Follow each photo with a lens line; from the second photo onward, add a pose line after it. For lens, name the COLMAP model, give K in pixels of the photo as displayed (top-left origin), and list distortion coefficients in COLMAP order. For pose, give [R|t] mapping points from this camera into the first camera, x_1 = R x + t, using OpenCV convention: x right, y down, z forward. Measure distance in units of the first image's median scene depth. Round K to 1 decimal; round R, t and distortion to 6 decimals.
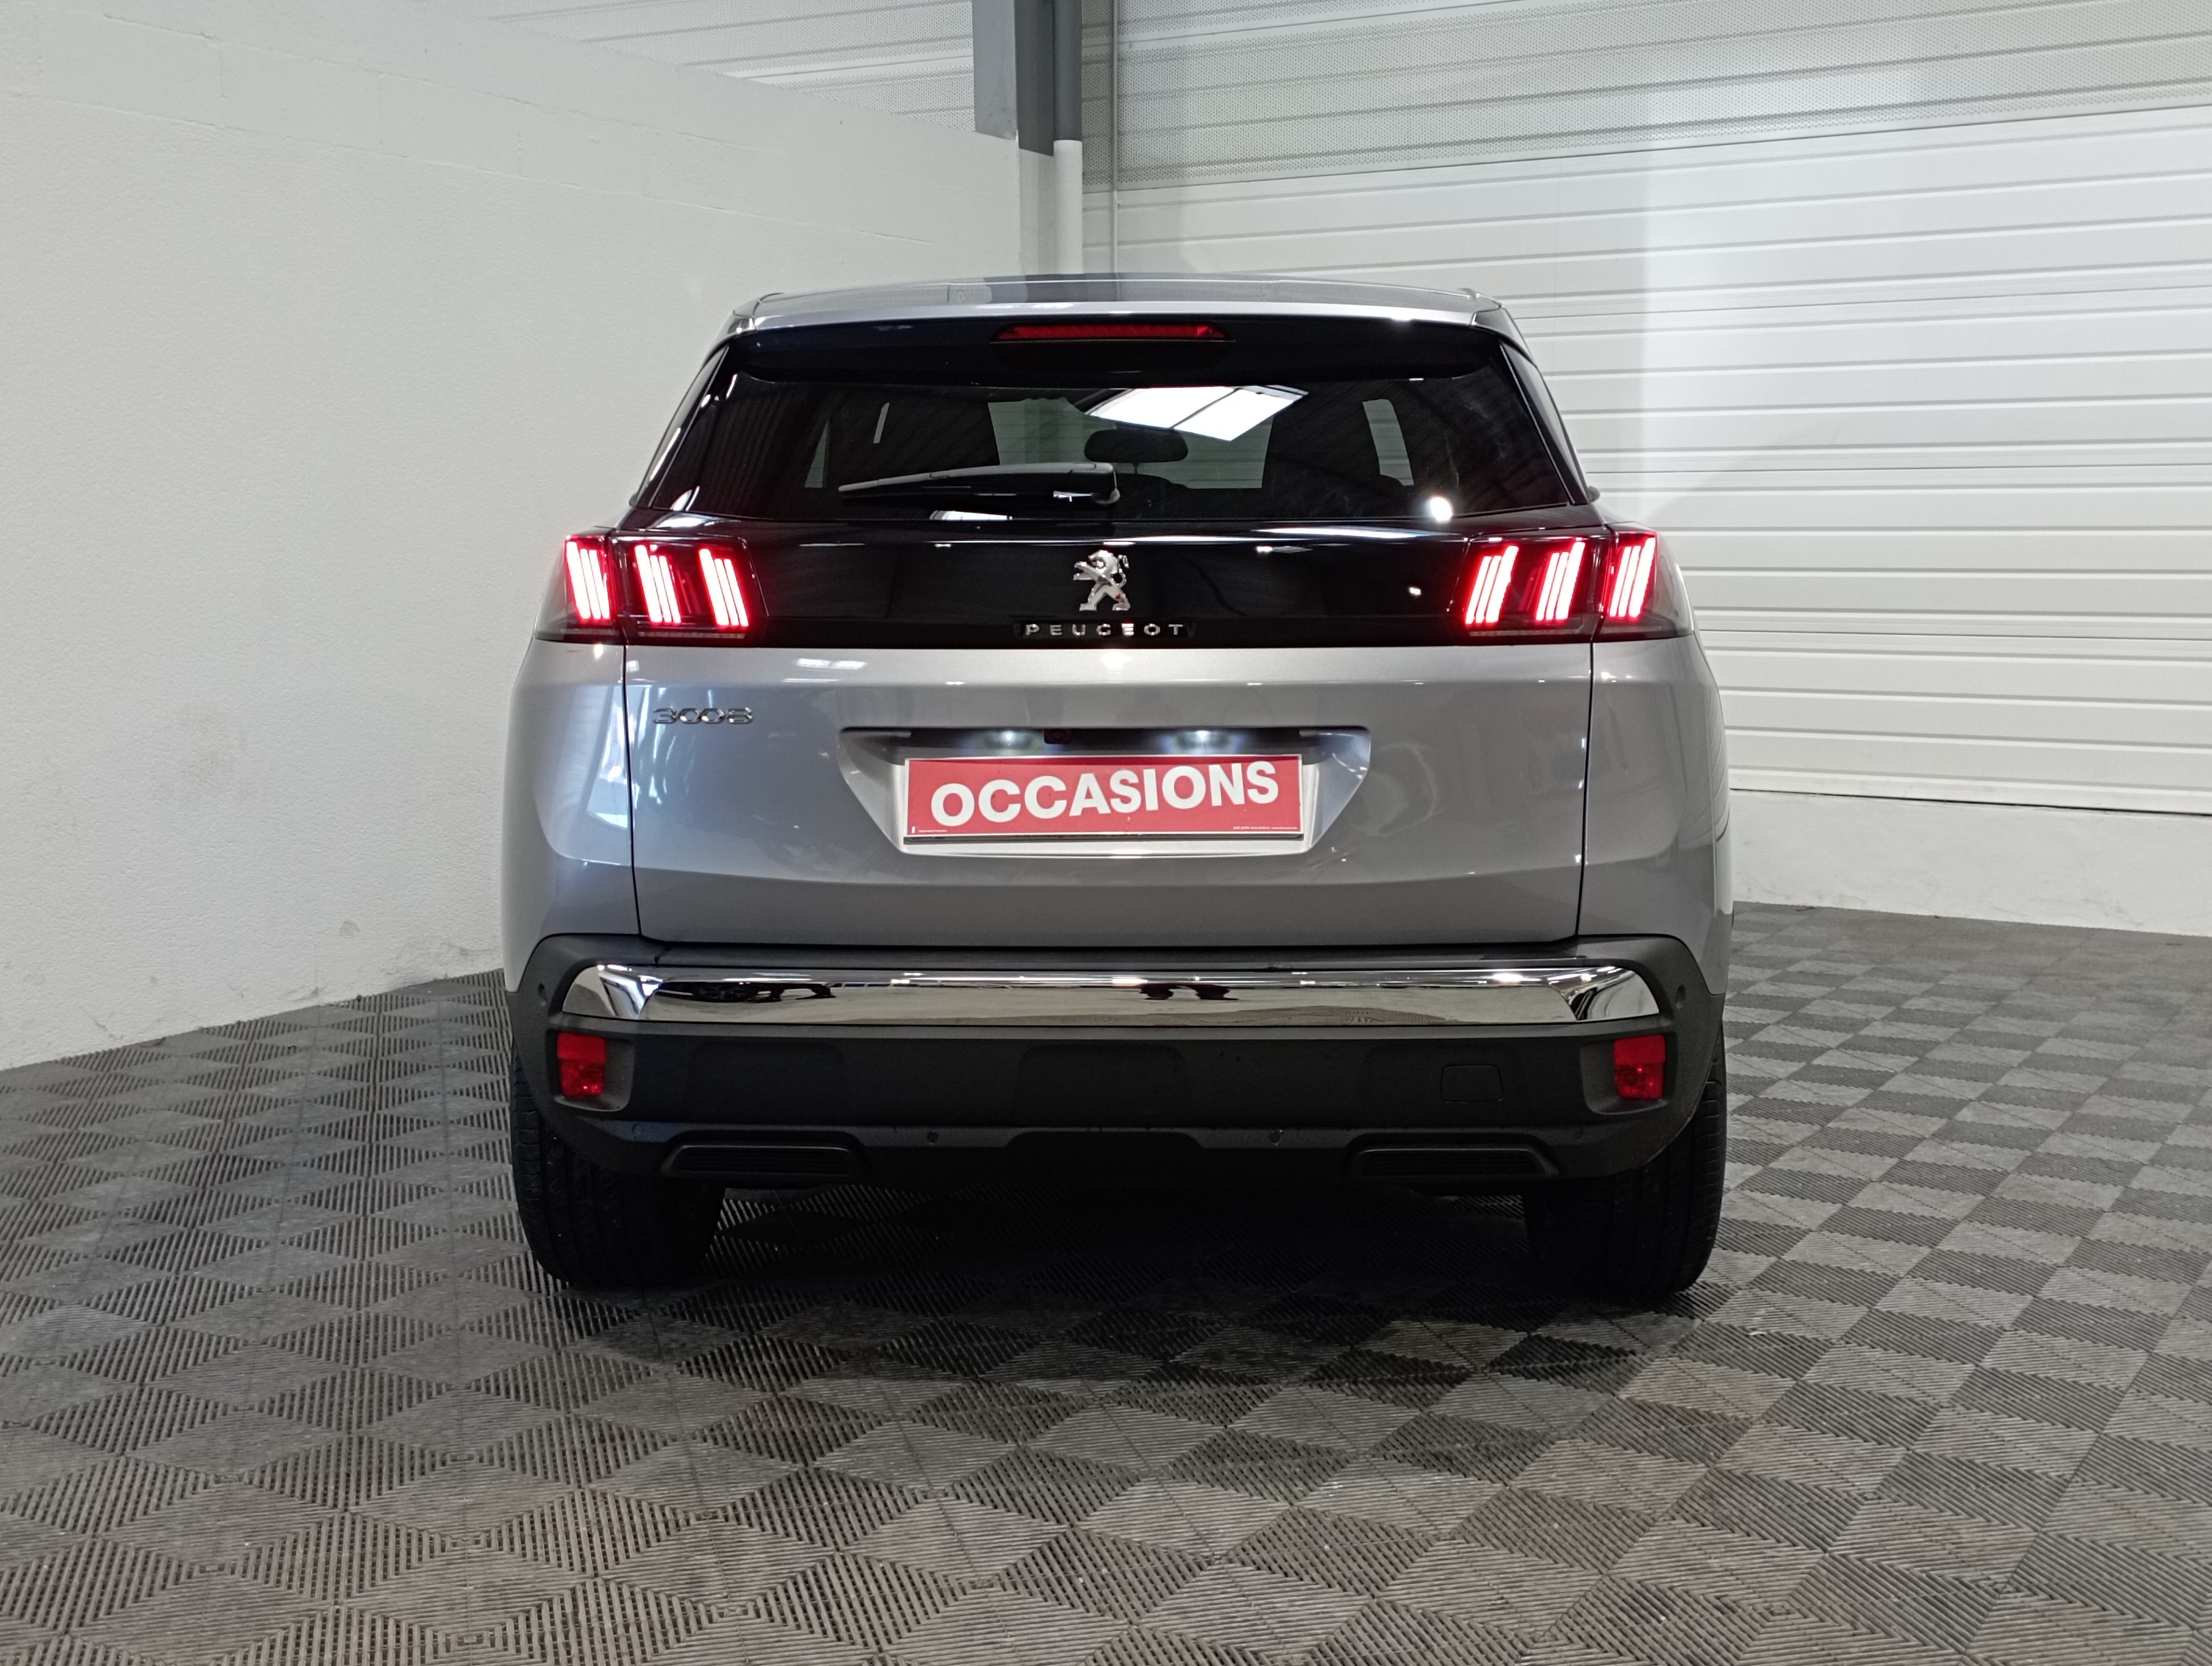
lens RADIAL K [[2687.2, 0, 1140.8], [0, 2687.2, 810.9], [0, 0, 1]] dist [0.074070, 0.000000]
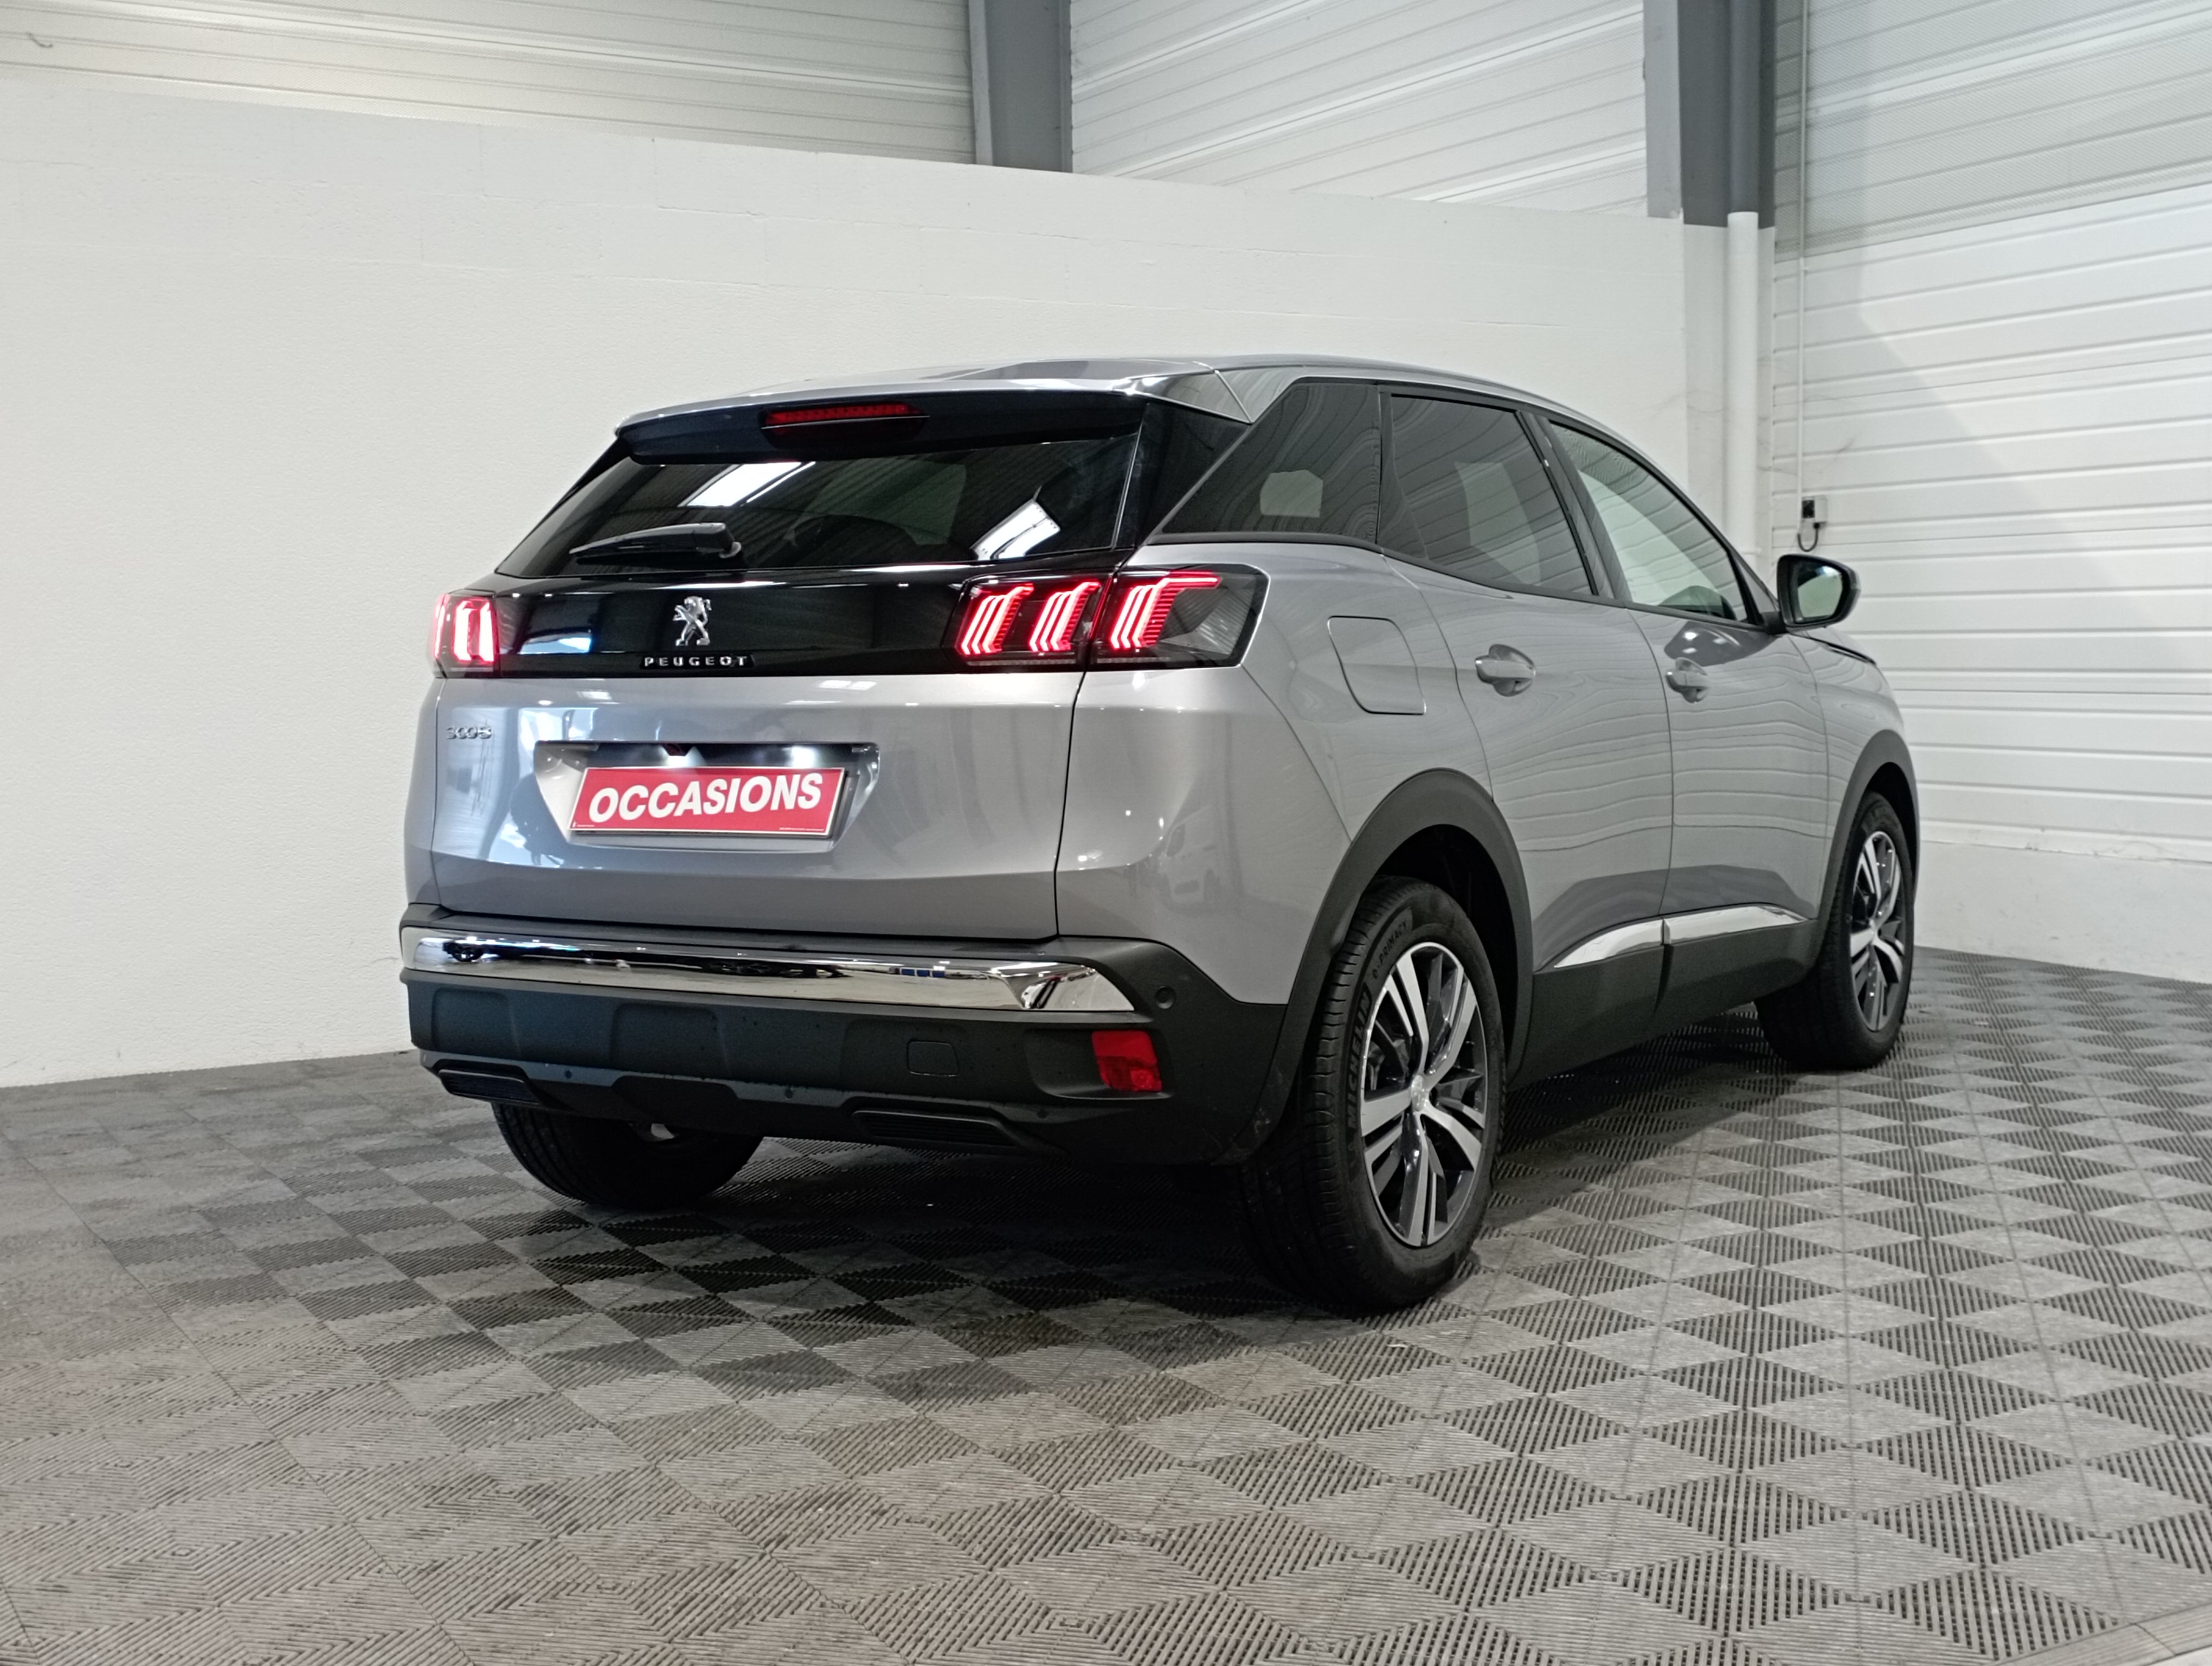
lens RADIAL K [[2687.2, 0, 1086.9], [0, 2687.2, 831.8], [0, 0, 1]] dist [0.074070, 0.000000]
pose [[0.862227, 0.023233, -0.505990, 0.736650], [-0.038138, 0.999090, -0.019115, 0.024773], [0.505085, 0.035779, 0.862328, 0.053561]]
